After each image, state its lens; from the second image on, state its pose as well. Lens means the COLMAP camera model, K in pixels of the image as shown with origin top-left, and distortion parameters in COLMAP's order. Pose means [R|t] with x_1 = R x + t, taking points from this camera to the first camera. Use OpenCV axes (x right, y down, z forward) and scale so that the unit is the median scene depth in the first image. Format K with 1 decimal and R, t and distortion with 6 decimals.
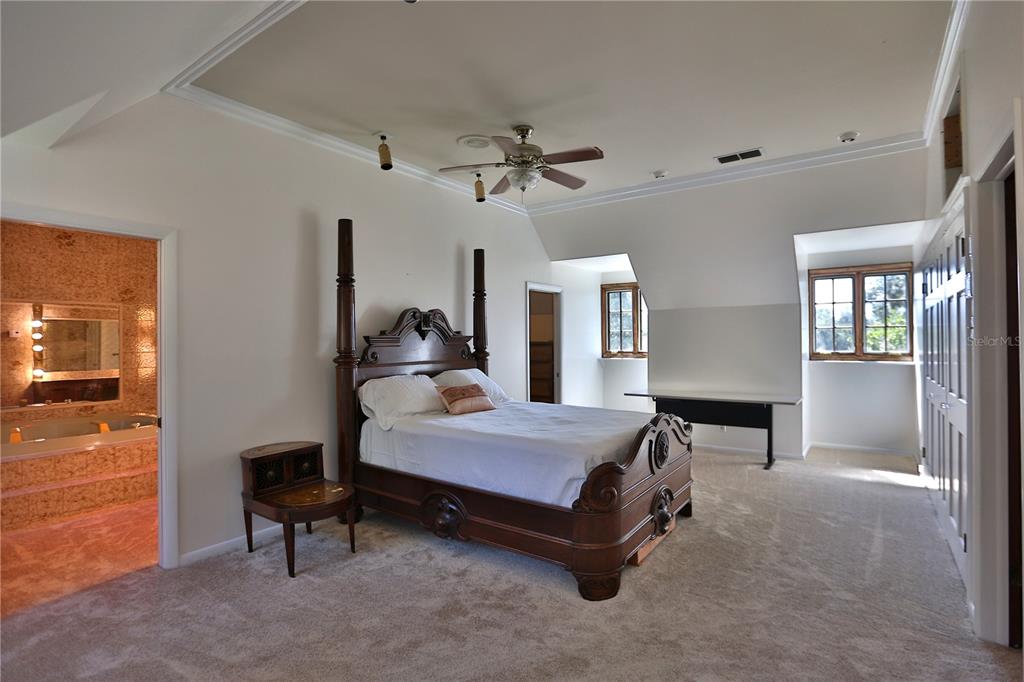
lens RADIAL K [[503.0, 0, 519.5], [0, 503.0, 338.1], [0, 0, 1]] dist [-0.046092, 0.009760]
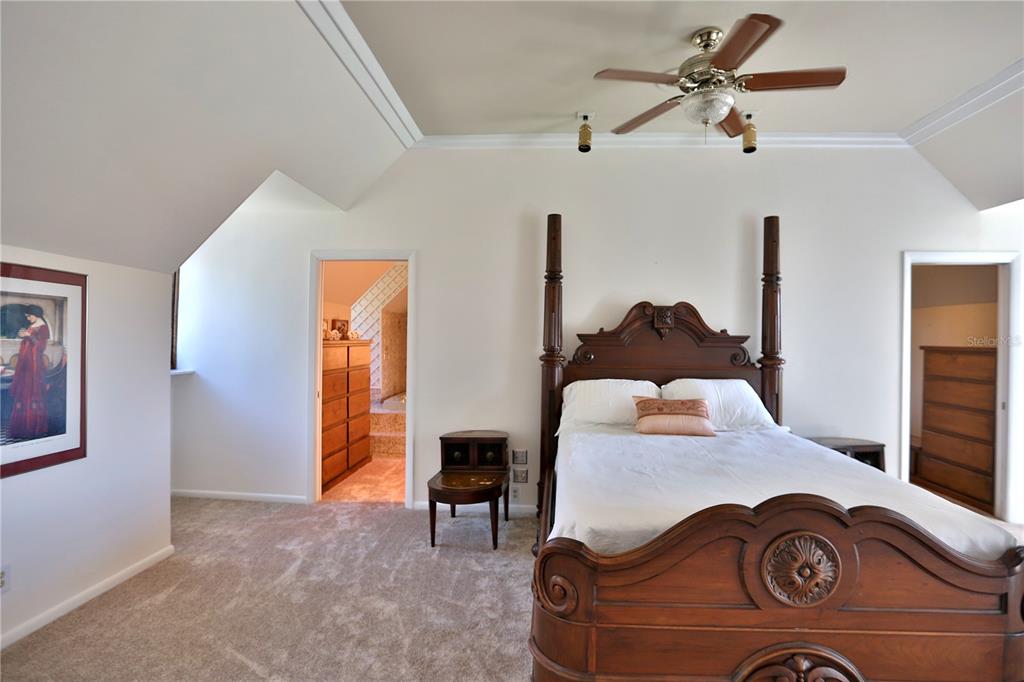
lens RADIAL K [[503.0, 0, 517.9], [0, 503.0, 336.4], [0, 0, 1]] dist [-0.046092, 0.009760]
pose [[0.520330, 0.012105, -0.853879, 0.466312], [-0.014123, 0.999885, 0.005569, -0.003697], [0.853848, 0.009162, 0.520441, 0.435772]]
